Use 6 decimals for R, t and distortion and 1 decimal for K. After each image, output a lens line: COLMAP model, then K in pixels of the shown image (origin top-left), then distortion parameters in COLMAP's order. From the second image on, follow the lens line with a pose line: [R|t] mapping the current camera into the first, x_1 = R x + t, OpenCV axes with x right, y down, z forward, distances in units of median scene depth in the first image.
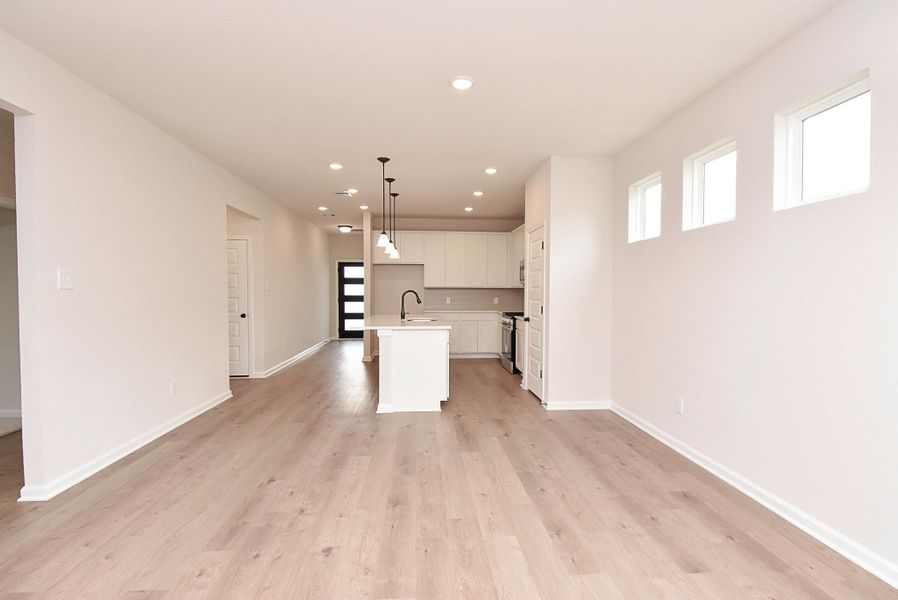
lens RADIAL K [[422.7, 0, 463.0], [0, 422.7, 311.5], [0, 0, 1]] dist [-0.017312, -0.004386]
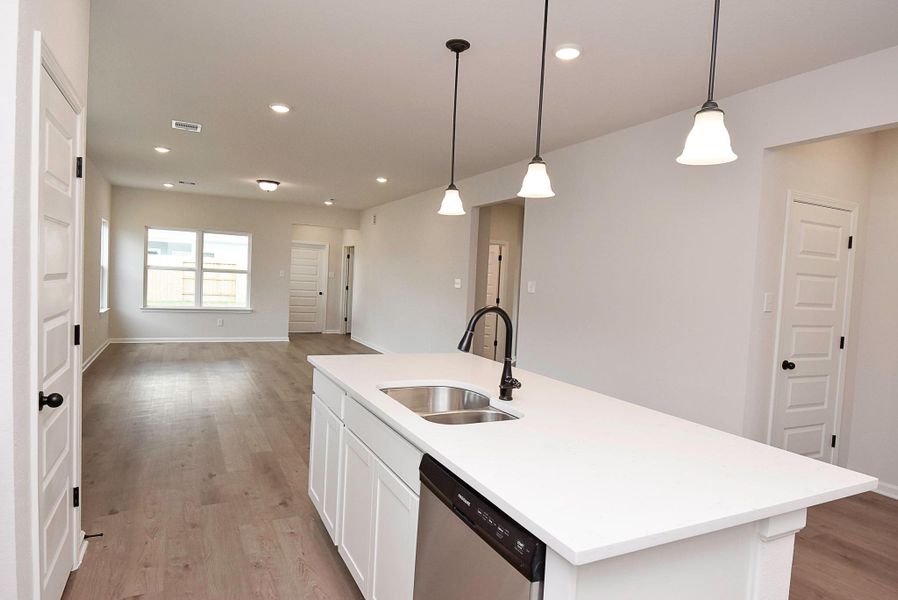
lens RADIAL K [[533.8, 0, 451.0], [0, 533.8, 307.0], [0, 0, 1]] dist [-0.002463, -0.000143]
pose [[-0.933167, -0.032212, -0.357996, 0.056211], [-0.071293, 0.992776, 0.096505, -0.128093], [0.352301, 0.115578, -0.928722, 2.045181]]
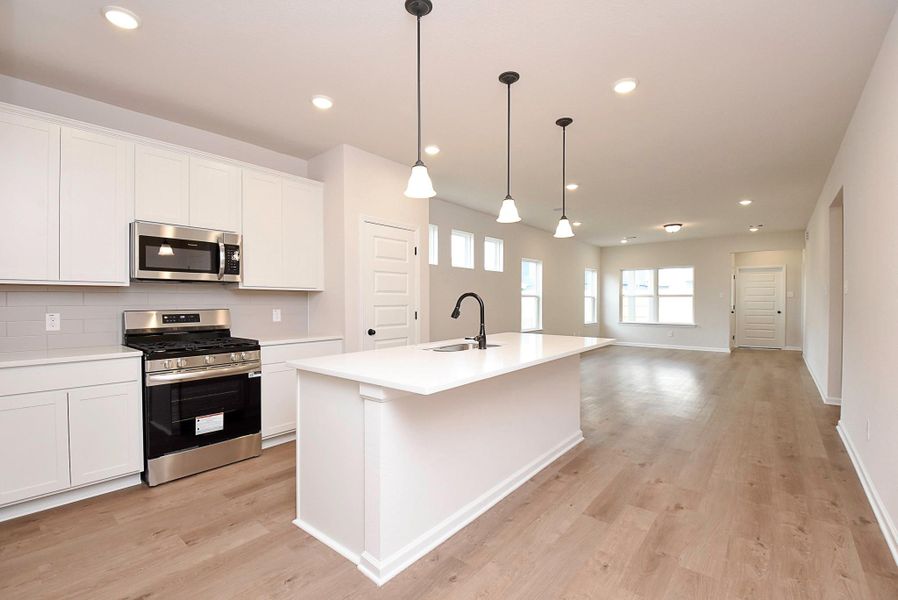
lens RADIAL K [[393.7, 0, 456.8], [0, 393.7, 306.5], [0, 0, 1]] dist [-0.021164, -0.001616]
pose [[-0.705412, -0.013135, 0.708675, -0.685826], [0.035676, 0.997903, 0.054008, -0.090819], [-0.707899, 0.063381, -0.703465, 2.036005]]
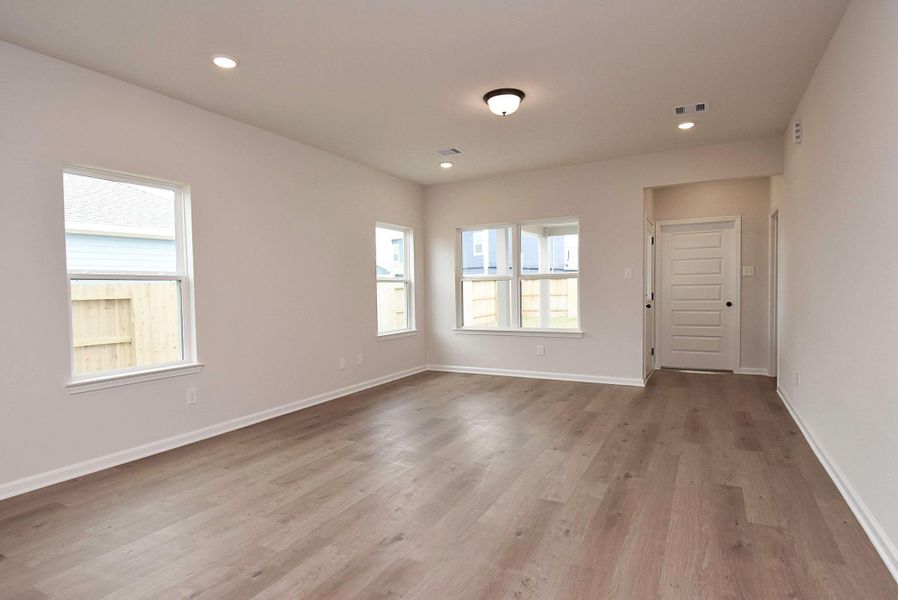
lens RADIAL K [[469.2, 0, 463.3], [0, 469.2, 309.9], [0, 0, 1]] dist [0.011546, -0.005824]
pose [[-0.838105, -0.010808, 0.545401, -0.496097], [0.043557, 0.995286, 0.086656, -0.005102], [-0.543767, 0.096383, -0.833683, 0.650436]]
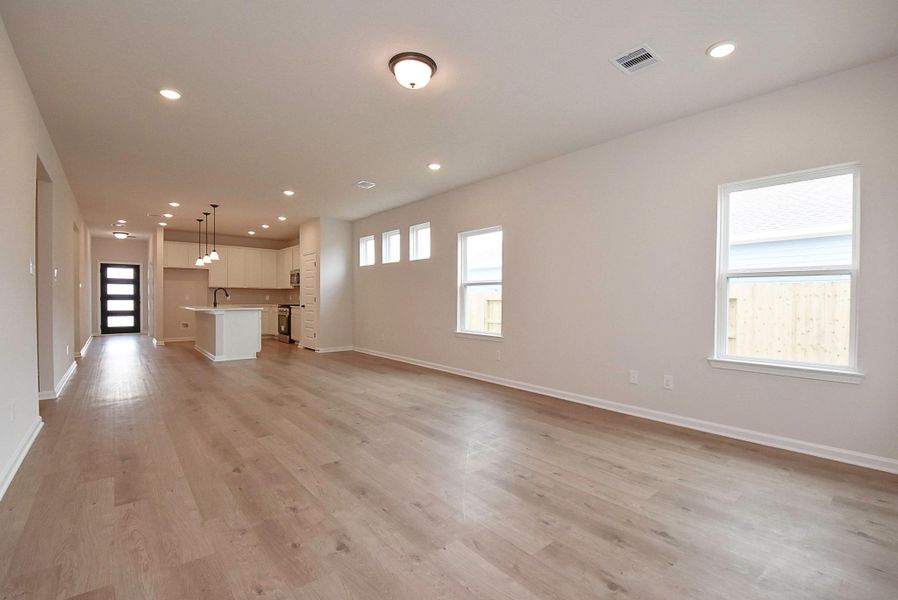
lens RADIAL K [[393.7, 0, 452.3], [0, 393.7, 307.1], [0, 0, 1]] dist [-0.021164, -0.001616]
pose [[0.817861, -0.010389, 0.575322, -0.379786], [0.023782, 0.999593, -0.015759, 0.090096], [-0.574924, 0.026571, 0.817775, -0.908094]]
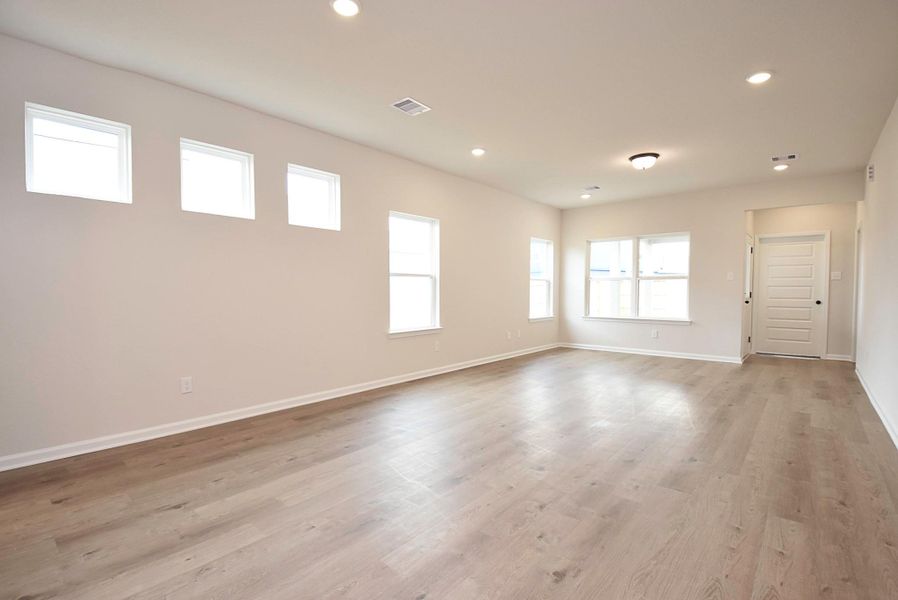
lens RADIAL K [[422.7, 0, 455.9], [0, 422.7, 306.2], [0, 0, 1]] dist [-0.017312, -0.004386]
pose [[-0.694249, -0.030772, 0.719077, -0.582243], [0.033314, 0.996641, 0.074813, -0.011713], [-0.718963, 0.075895, -0.690892, 1.128368]]
